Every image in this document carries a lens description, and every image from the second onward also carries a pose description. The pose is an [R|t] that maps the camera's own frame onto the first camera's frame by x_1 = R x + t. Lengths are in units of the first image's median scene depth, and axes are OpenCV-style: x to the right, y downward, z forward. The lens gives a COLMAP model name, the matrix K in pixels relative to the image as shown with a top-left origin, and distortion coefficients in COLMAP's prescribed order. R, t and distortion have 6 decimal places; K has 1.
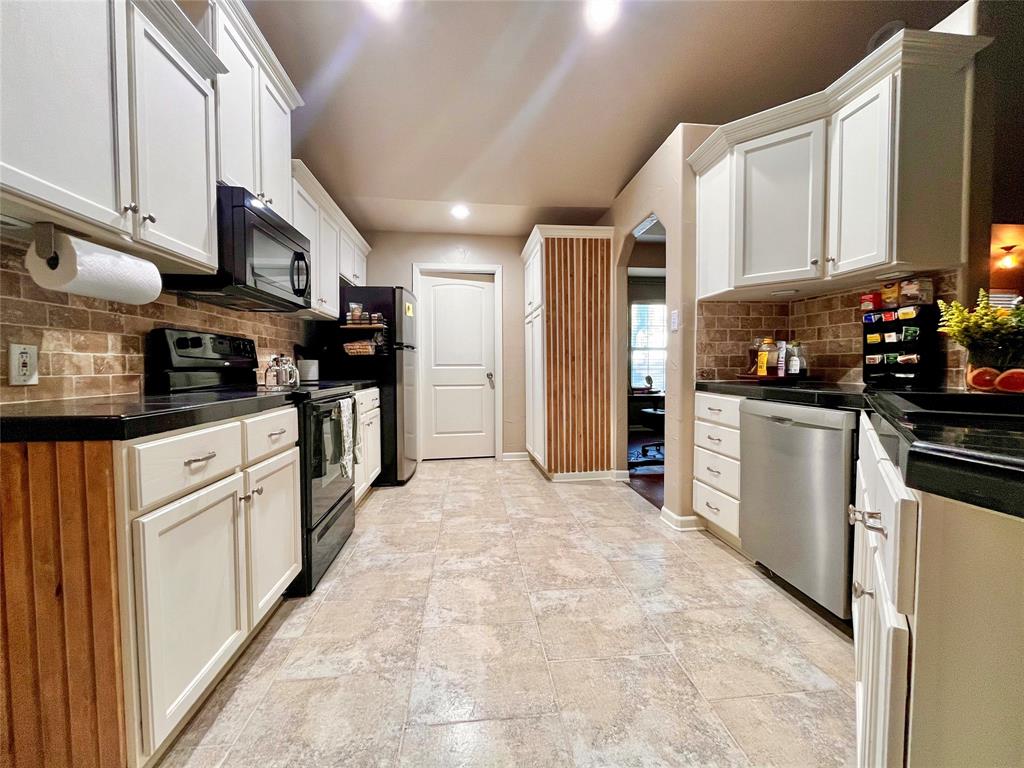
lens RADIAL K [[416.0, 0, 512.0], [0, 416.0, 384.0], [0, 0, 1]] dist [-0.001753, 0.000005]
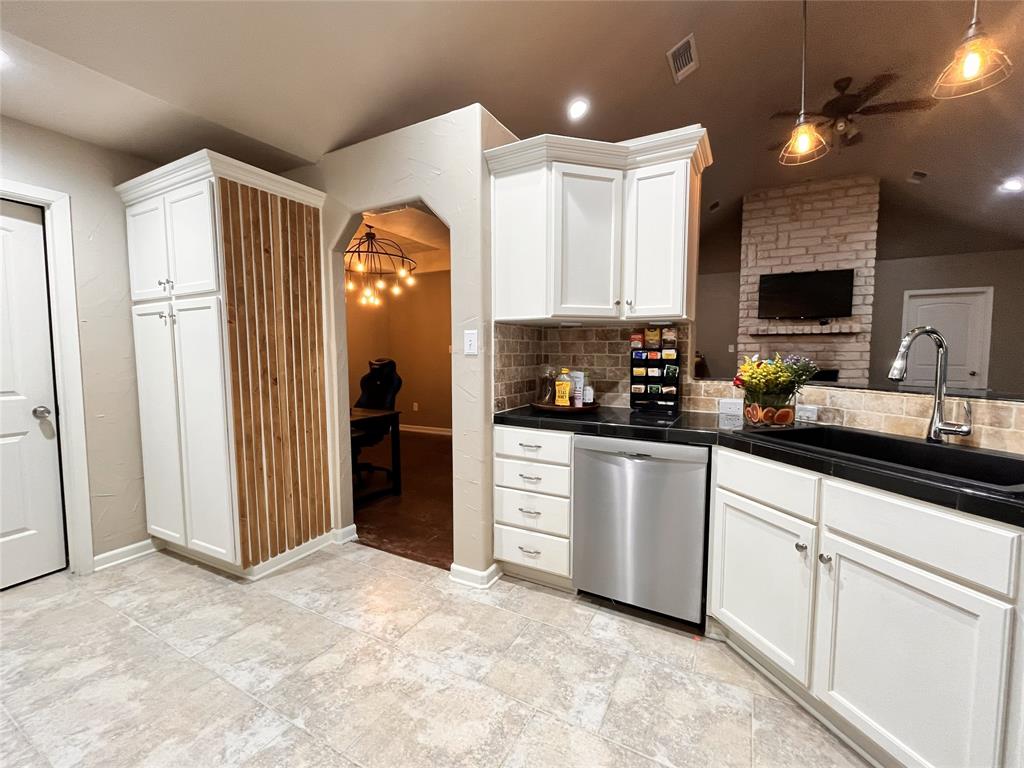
lens RADIAL K [[433.7, 0, 512.0], [0, 433.7, 384.0], [0, 0, 1]] dist [-0.002369, -0.000346]
pose [[0.567830, -0.055623, 0.821264, -0.284222], [0.032313, 0.998451, 0.045282, -0.108985], [-0.822511, 0.000825, 0.568748, 0.451035]]
